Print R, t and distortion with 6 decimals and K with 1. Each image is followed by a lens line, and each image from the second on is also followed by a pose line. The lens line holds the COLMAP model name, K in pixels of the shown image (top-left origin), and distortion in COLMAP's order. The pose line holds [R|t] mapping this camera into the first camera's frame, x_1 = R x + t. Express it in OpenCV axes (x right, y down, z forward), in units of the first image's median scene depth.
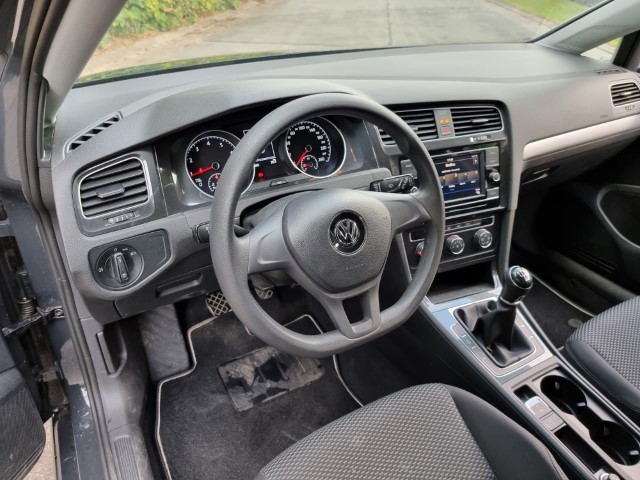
lens RADIAL K [[410.5, 0, 320.0], [0, 410.5, 240.0], [0, 0, 1]] dist [0.071831, -0.062446]
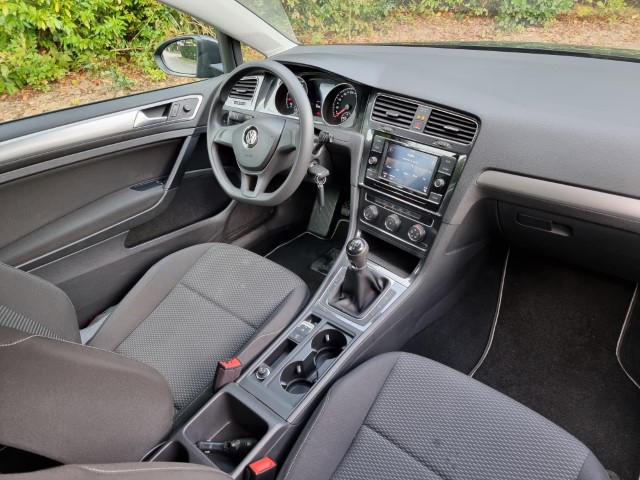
lens RADIAL K [[410.5, 0, 320.0], [0, 410.5, 240.0], [0, 0, 1]] dist [0.071831, -0.062446]
pose [[0.401866, 0.500857, -0.766581, 1.272820], [-0.438342, 0.840226, 0.319181, -0.251988], [0.803965, 0.207757, 0.557205, 0.215660]]
